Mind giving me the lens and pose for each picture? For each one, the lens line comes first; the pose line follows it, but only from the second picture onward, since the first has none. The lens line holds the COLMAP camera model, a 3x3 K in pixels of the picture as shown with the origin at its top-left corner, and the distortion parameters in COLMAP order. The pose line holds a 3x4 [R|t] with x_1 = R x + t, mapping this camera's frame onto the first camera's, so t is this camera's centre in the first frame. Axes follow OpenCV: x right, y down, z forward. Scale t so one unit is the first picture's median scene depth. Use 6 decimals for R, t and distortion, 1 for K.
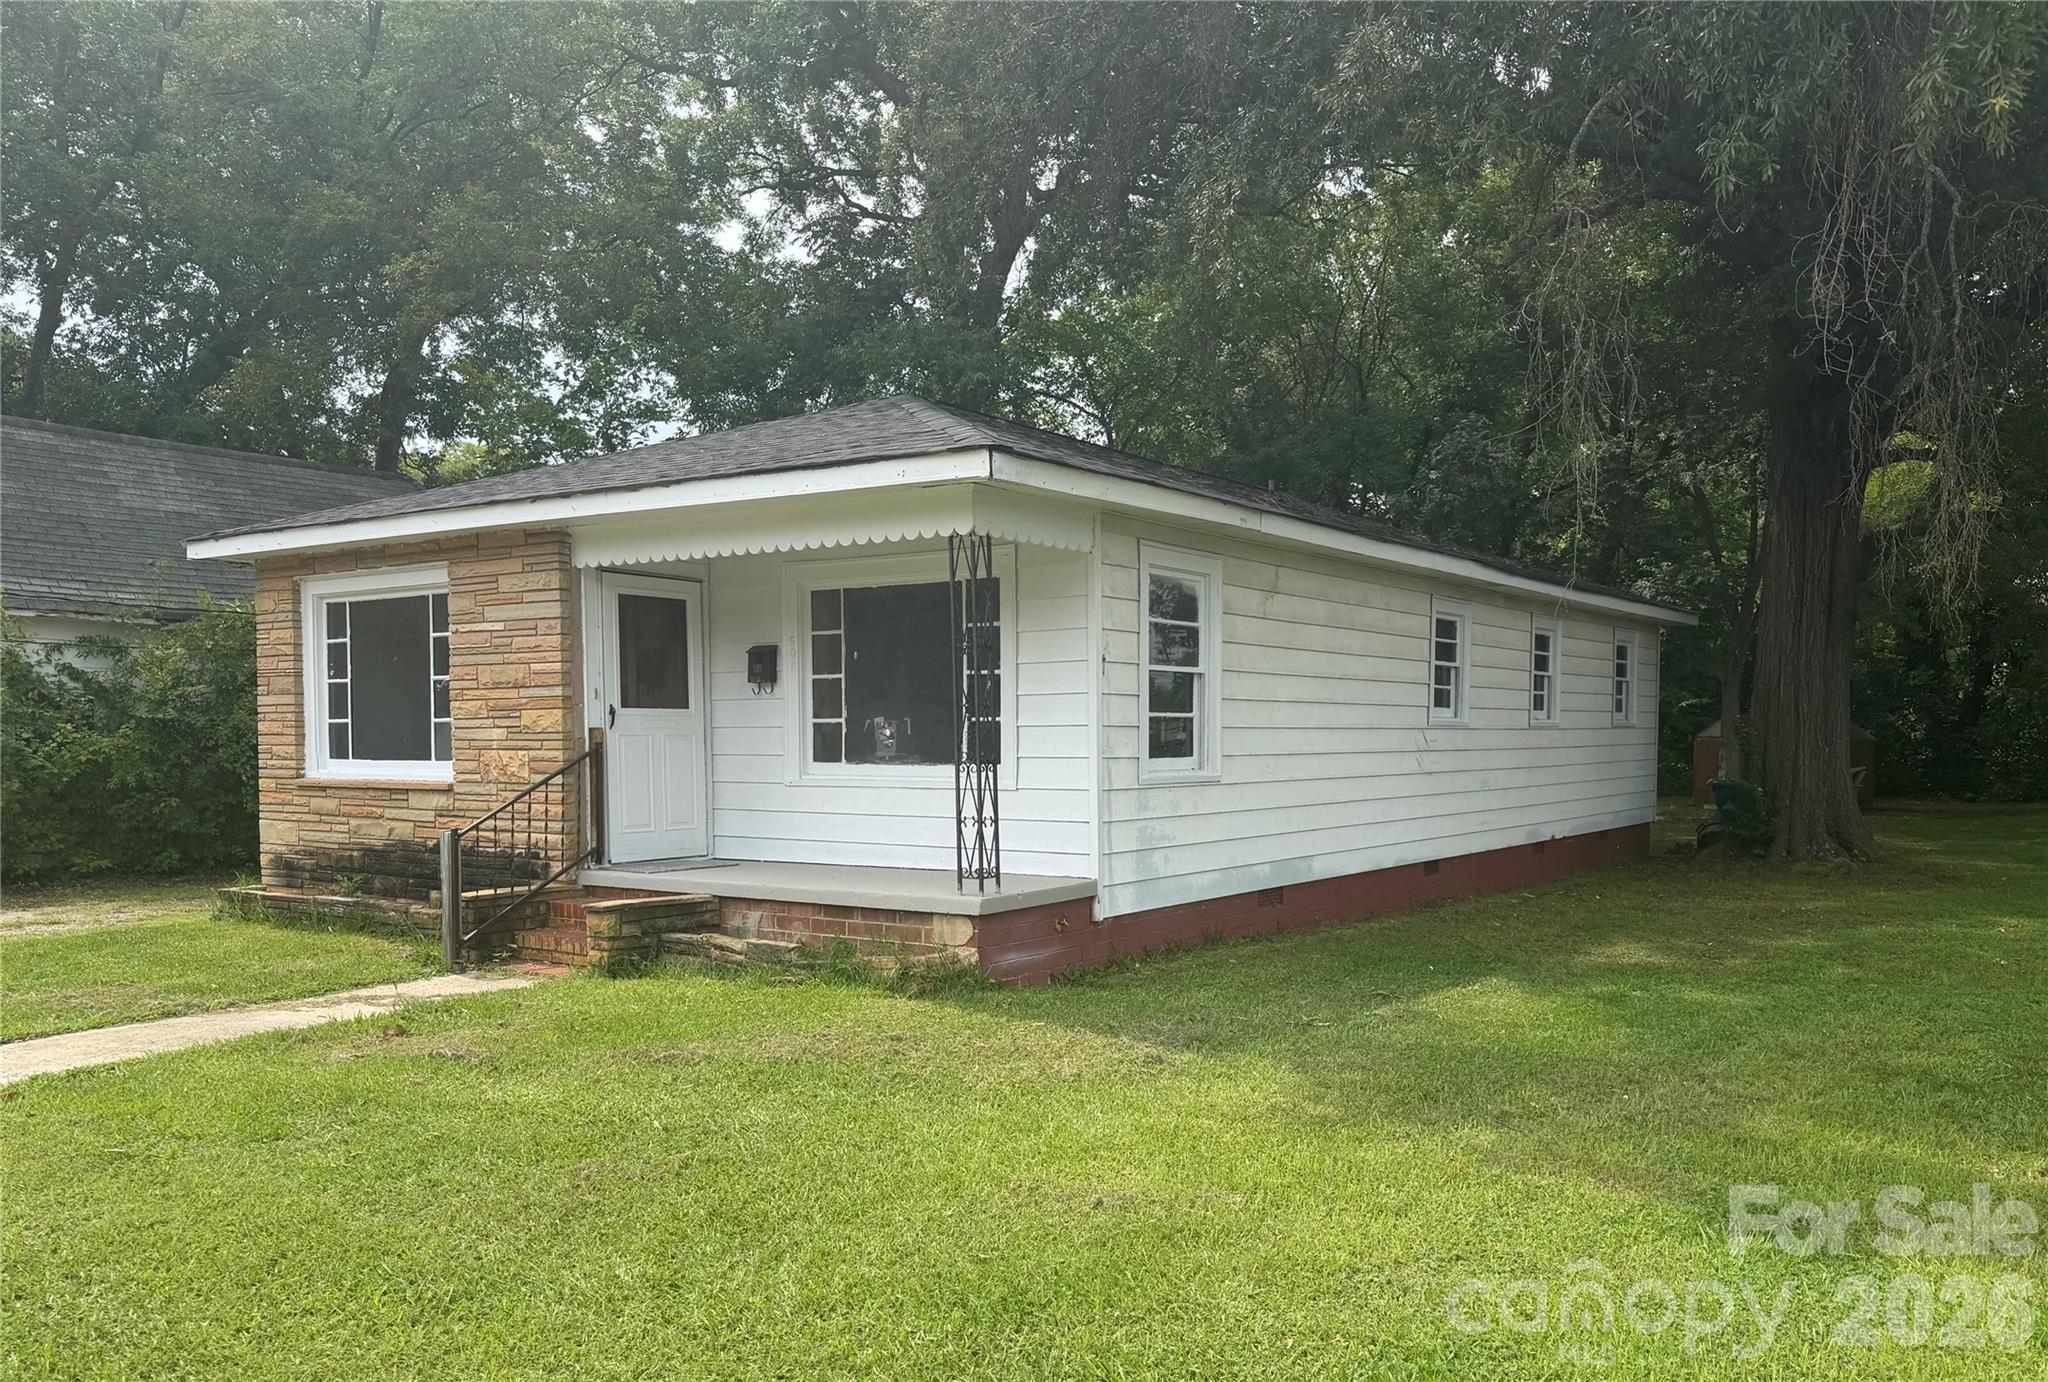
lens RADIAL K [[1556.2, 0, 1024.0], [0, 1556.2, 691.0], [0, 0, 1]] dist [-0.000420, 0.000053]
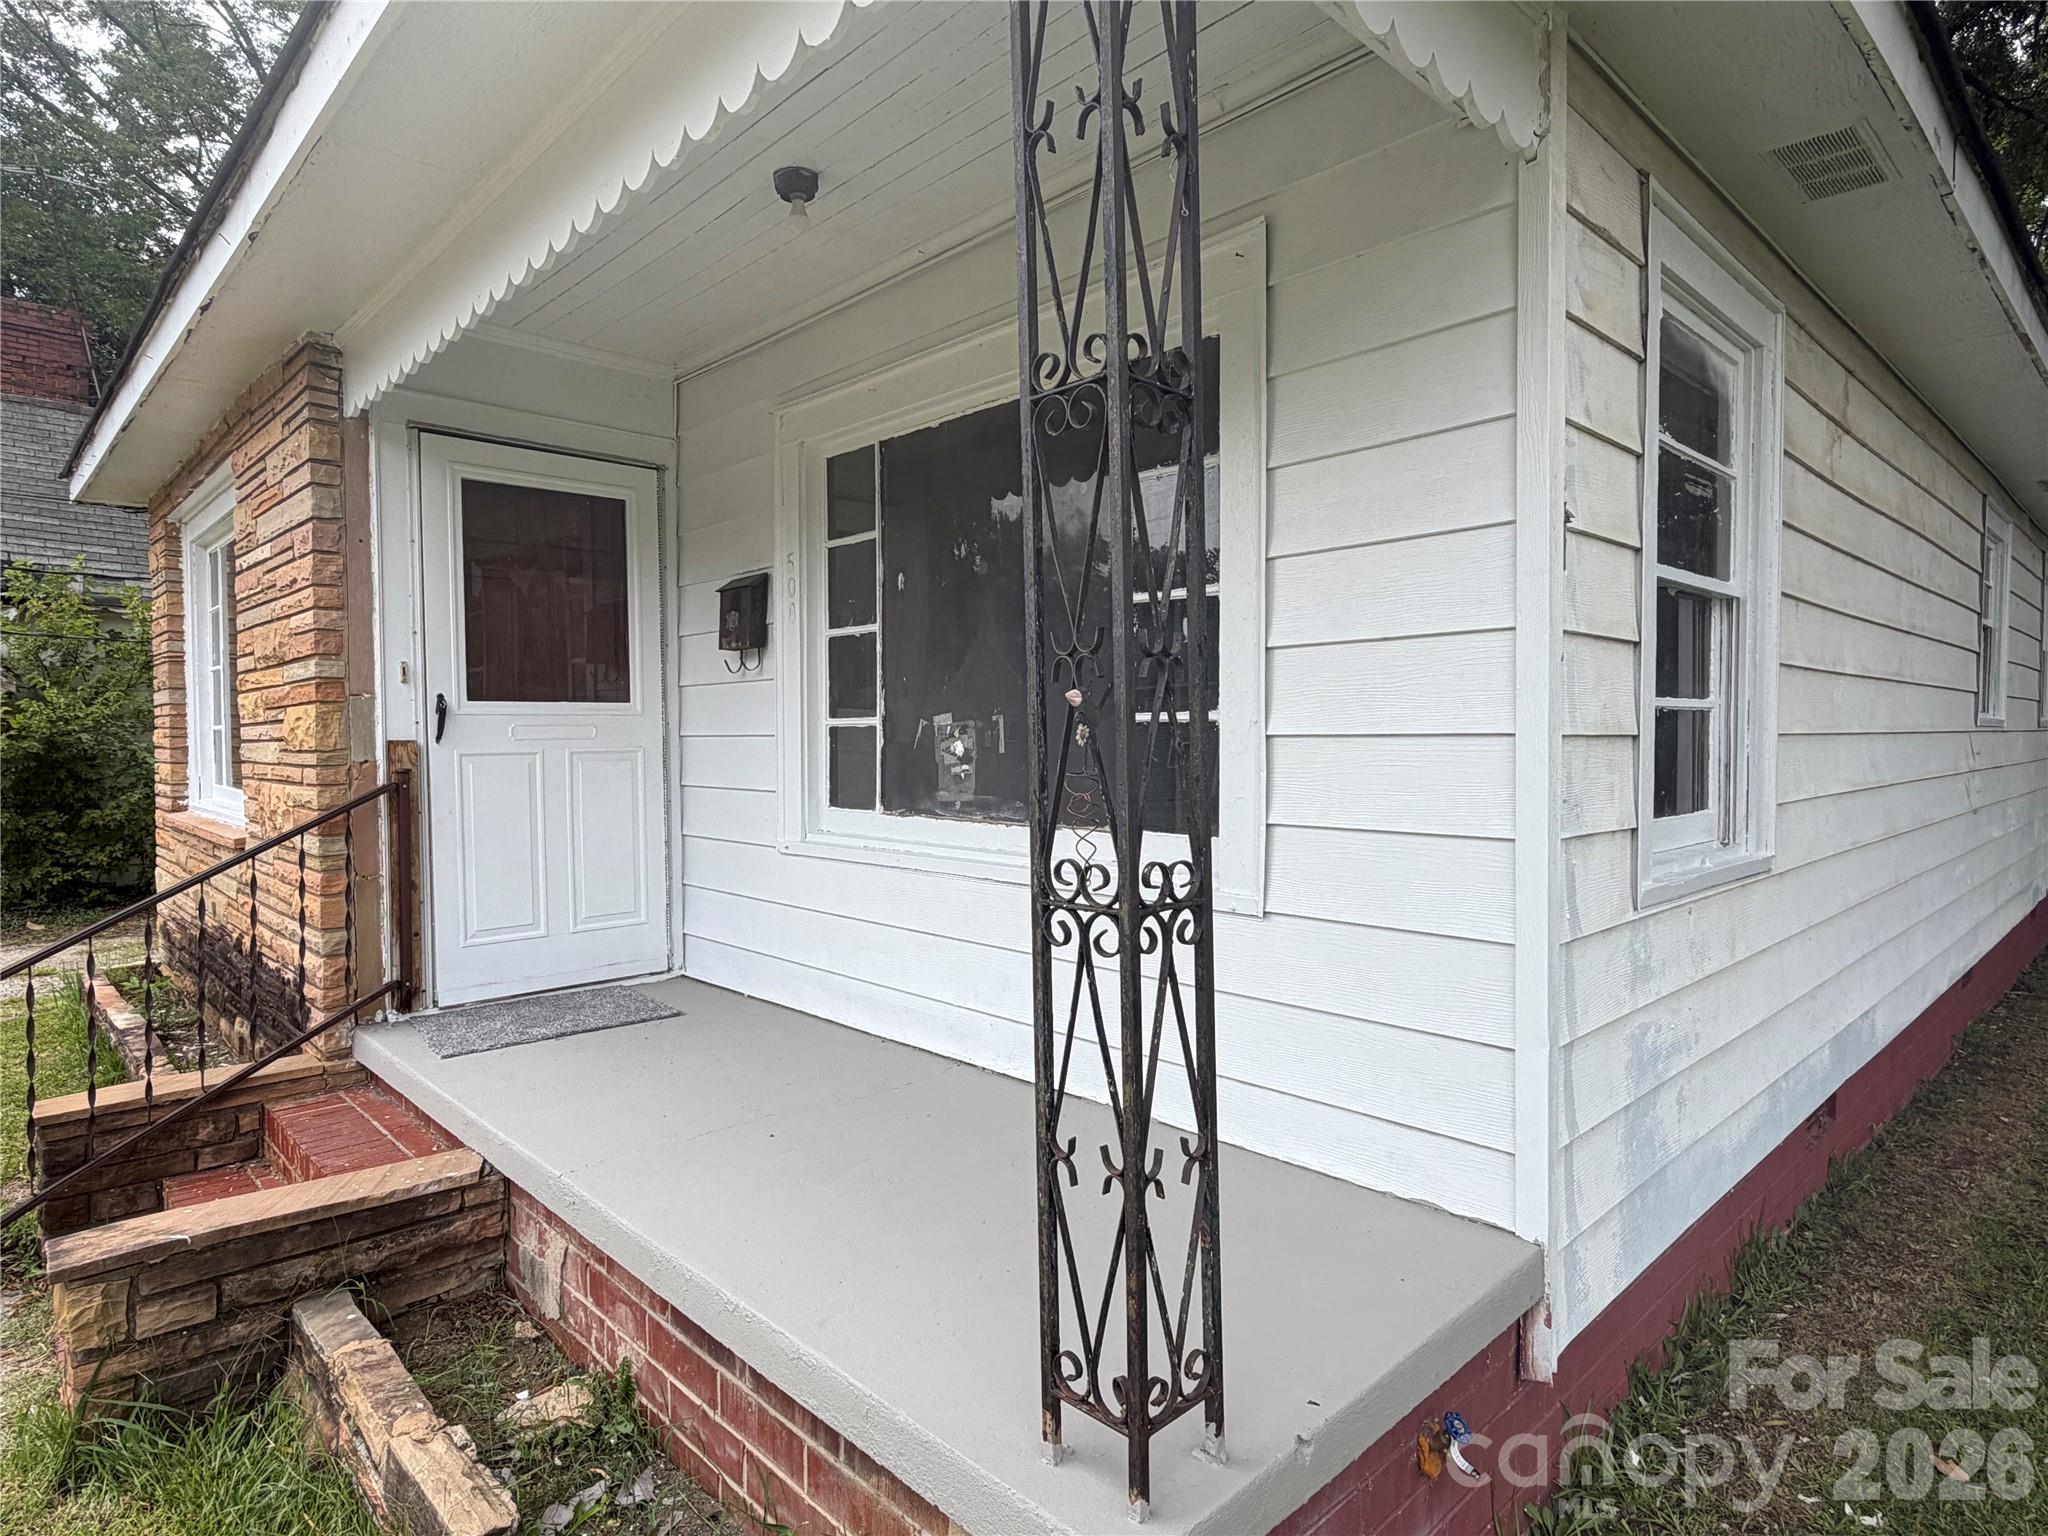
lens RADIAL K [[1138.7, 0, 1024.0], [0, 1138.7, 768.0], [0, 0, 1]] dist [-0.046787, 0.000253]
pose [[0.984450, -0.000277, -0.175662, -0.012426], [0.011544, 0.997939, 0.063122, 0.011936], [0.175283, -0.064168, 0.982425, 0.682561]]
